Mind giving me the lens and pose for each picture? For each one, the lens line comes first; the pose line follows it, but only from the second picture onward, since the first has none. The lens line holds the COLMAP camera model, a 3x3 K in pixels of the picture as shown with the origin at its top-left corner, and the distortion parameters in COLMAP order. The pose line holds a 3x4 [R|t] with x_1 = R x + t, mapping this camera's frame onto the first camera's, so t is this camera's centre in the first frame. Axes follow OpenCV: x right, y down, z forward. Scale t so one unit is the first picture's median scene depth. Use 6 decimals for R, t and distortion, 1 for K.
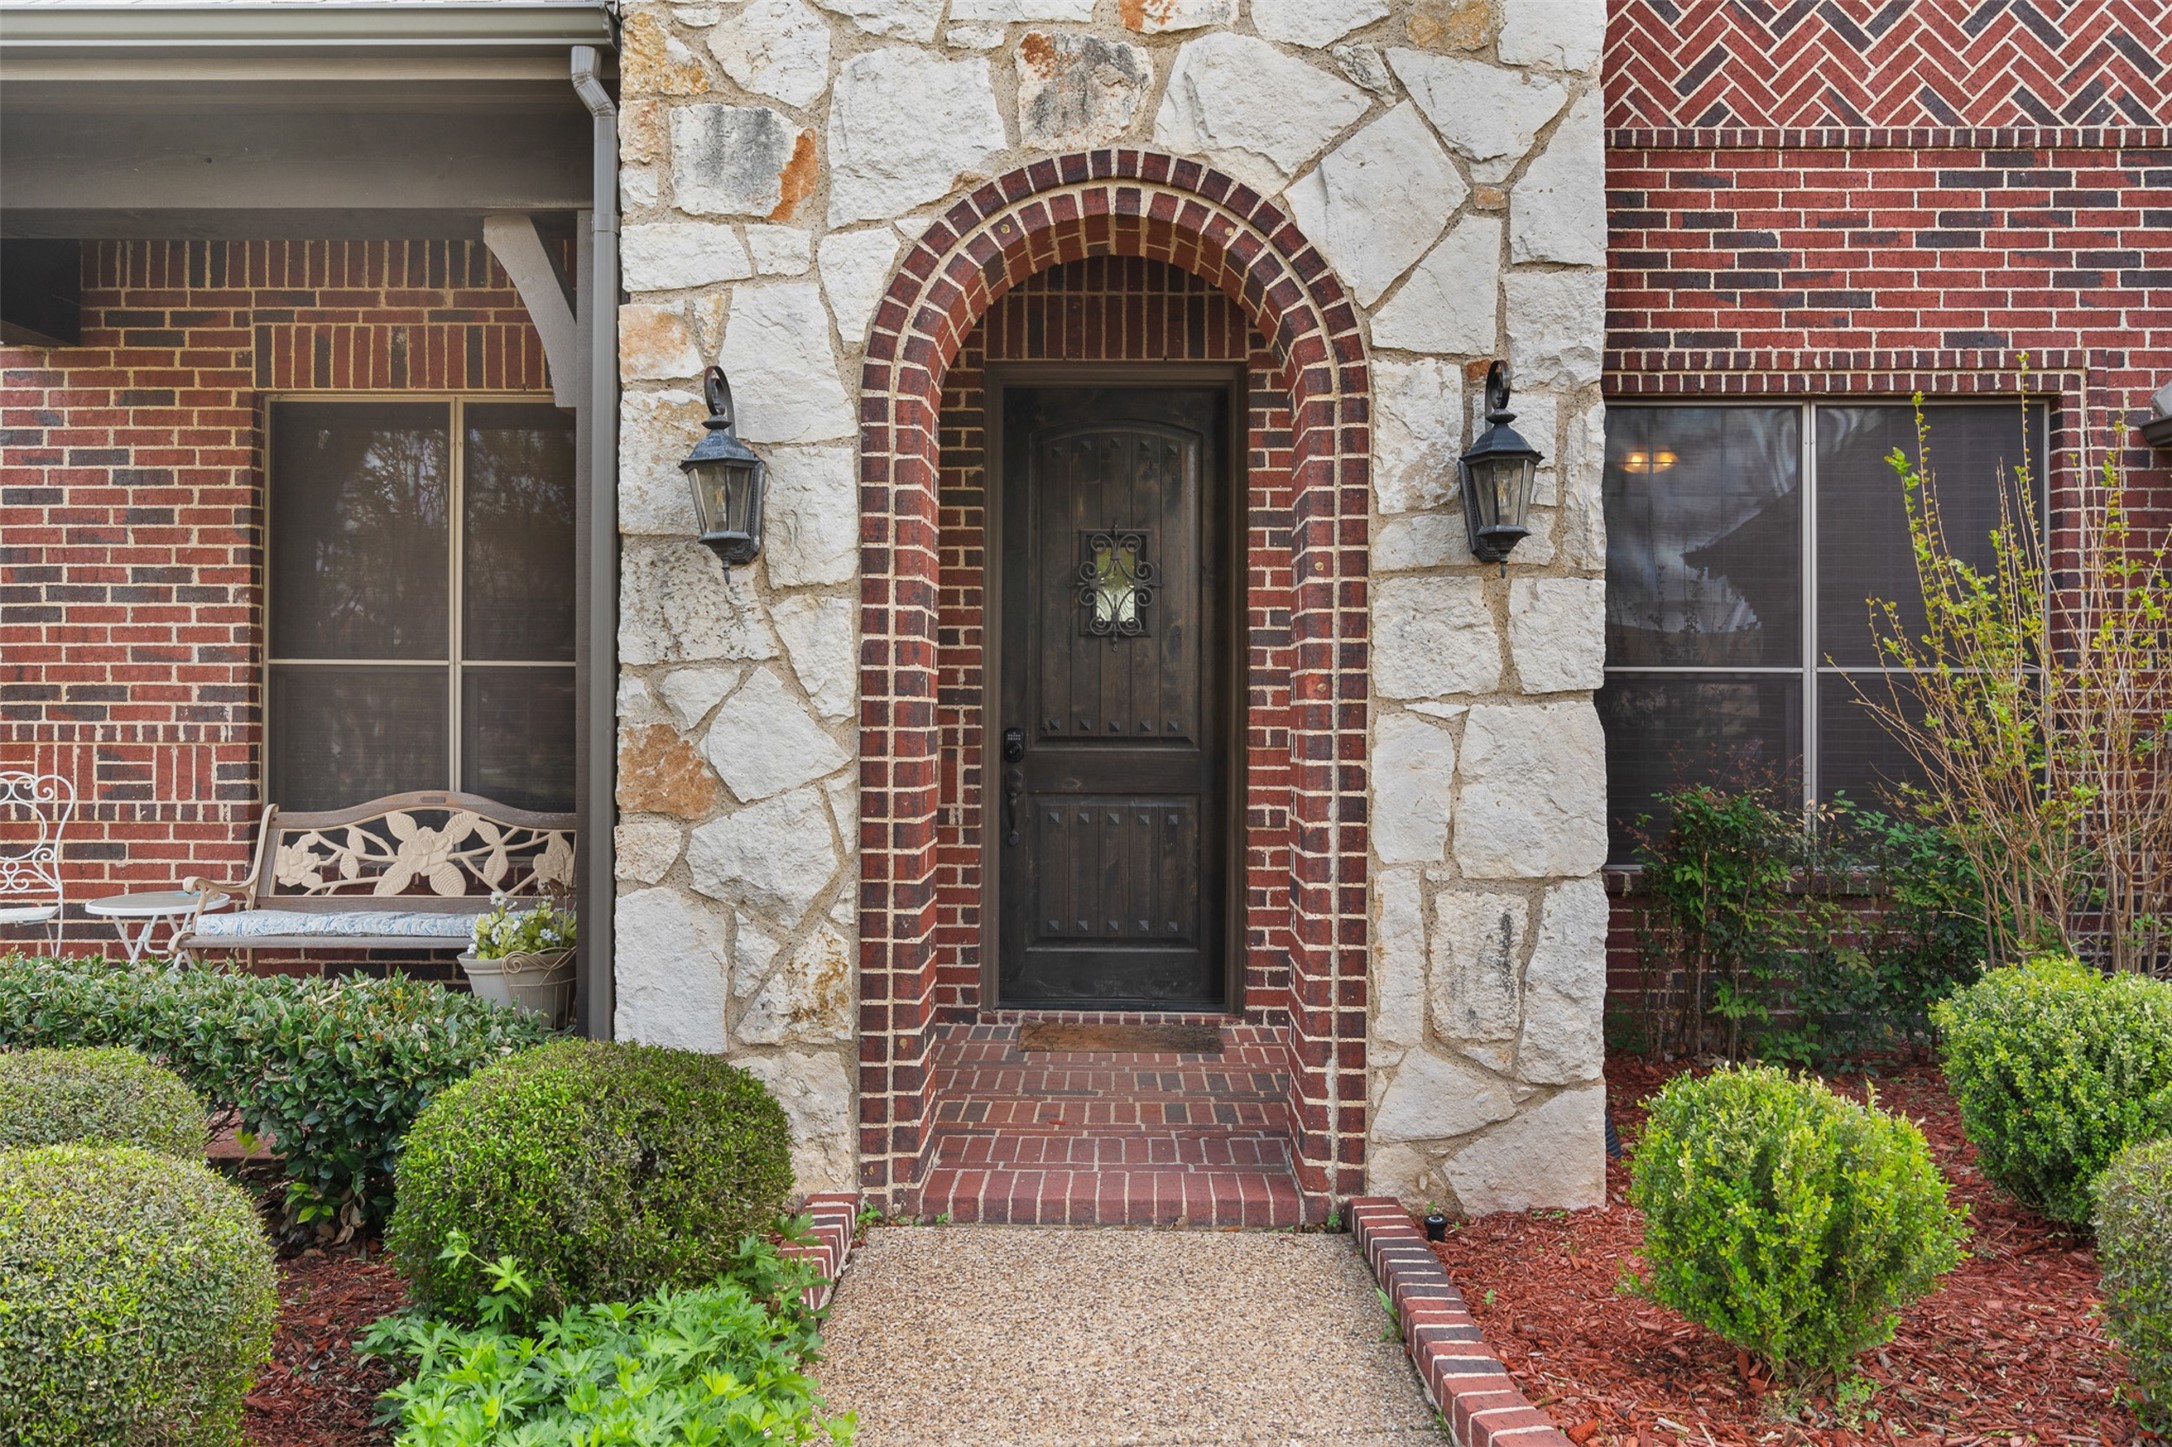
lens RADIAL K [[1633.1, 0, 1091.6], [0, 1633.1, 707.2], [0, 0, 1]] dist [-0.010239, -0.002195]
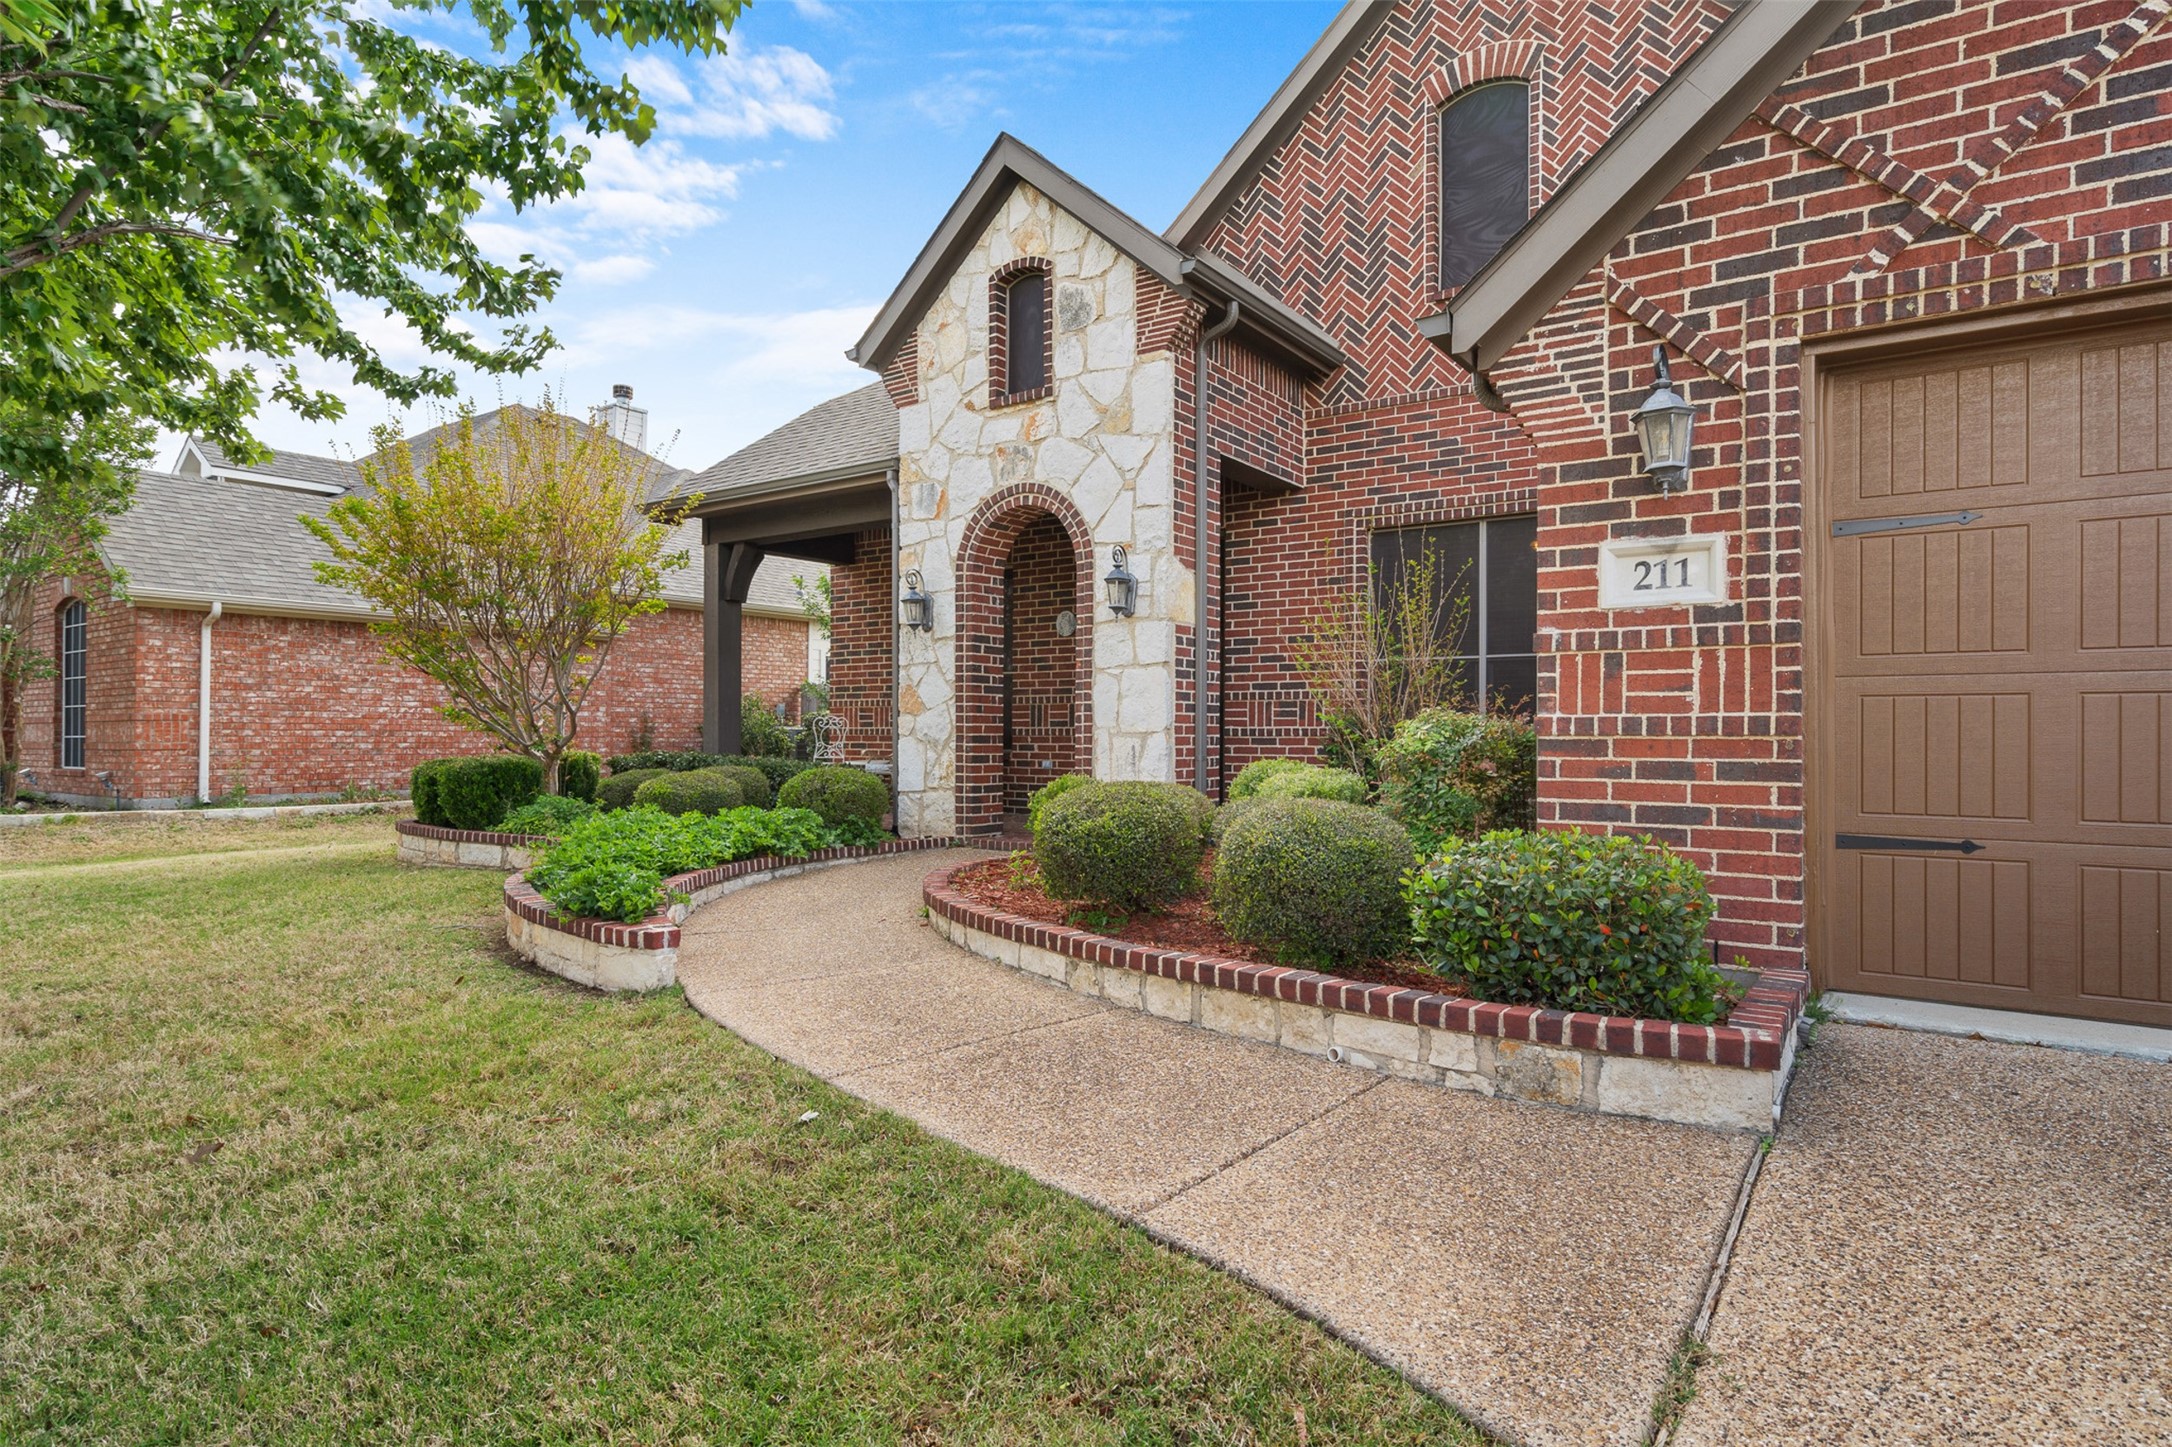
lens RADIAL K [[1163.9, 0, 1090.0], [0, 1163.9, 732.5], [0, 0, 1]] dist [-0.001078, -0.000015]
pose [[0.832261, -0.002866, -0.554377, 1.263621], [0.002642, 0.999996, -0.001202, 0.106602], [0.554378, -0.000464, 0.832265, -0.662160]]
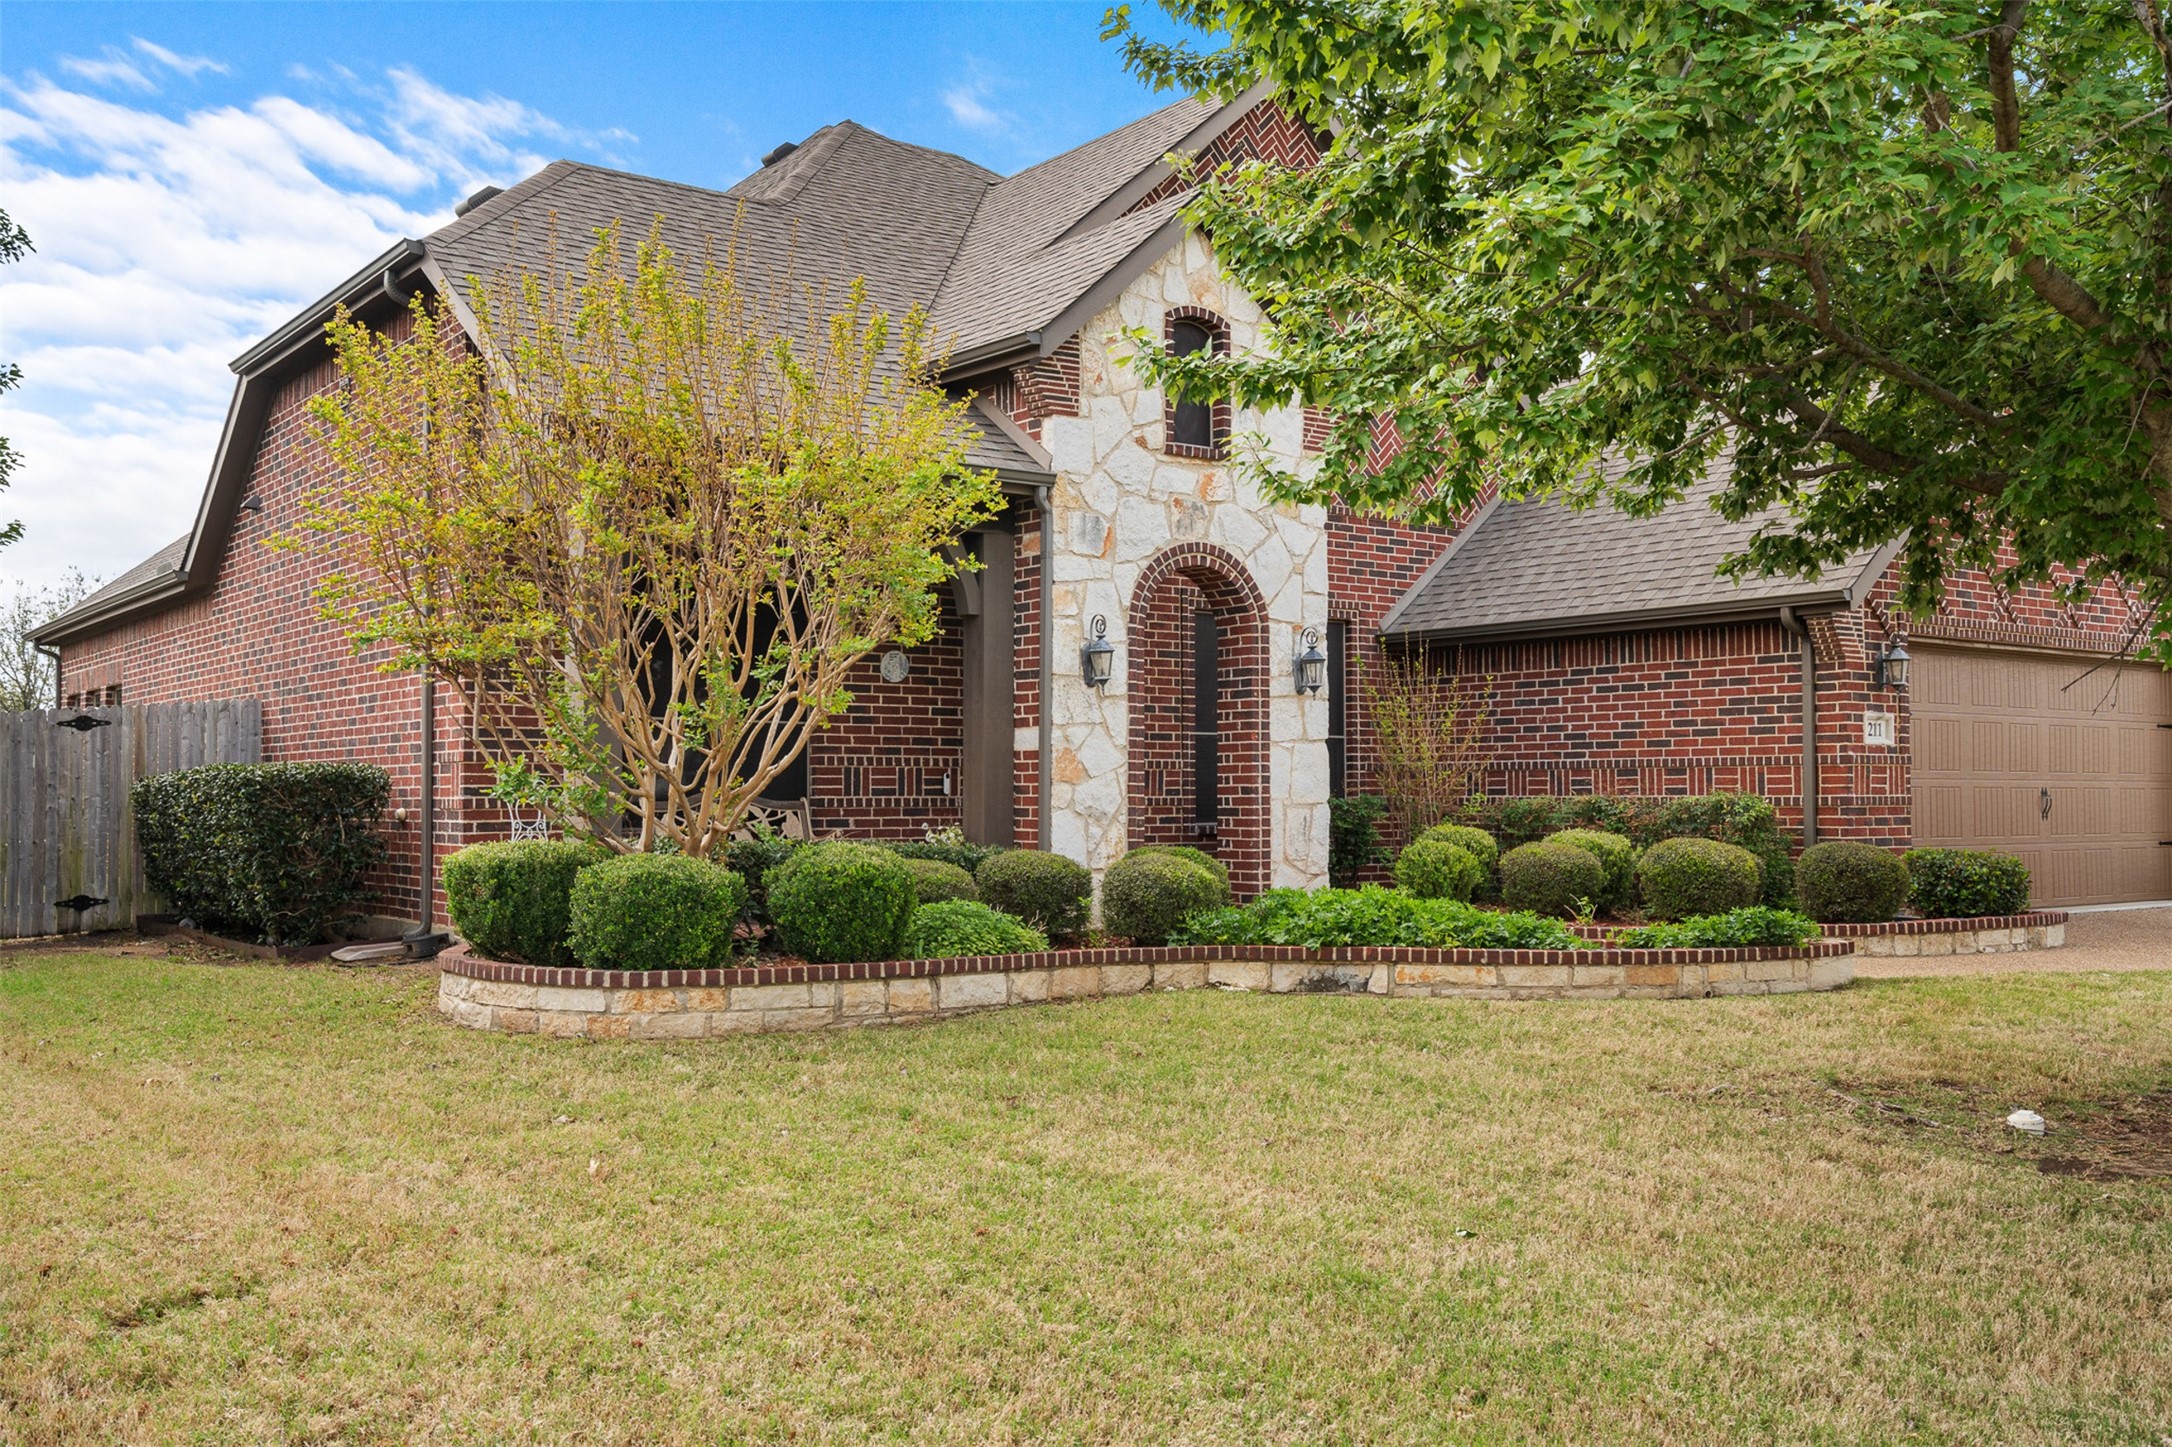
lens RADIAL K [[2009.4, 0, 1083.5], [0, 2009.4, 727.4], [0, 0, 1]] dist [0.059340, 0.000000]
pose [[0.785242, 0.018520, 0.618911, -2.247252], [0.002333, 0.999457, -0.032868, 0.085395], [-0.619184, 0.027253, 0.784773, -1.550299]]
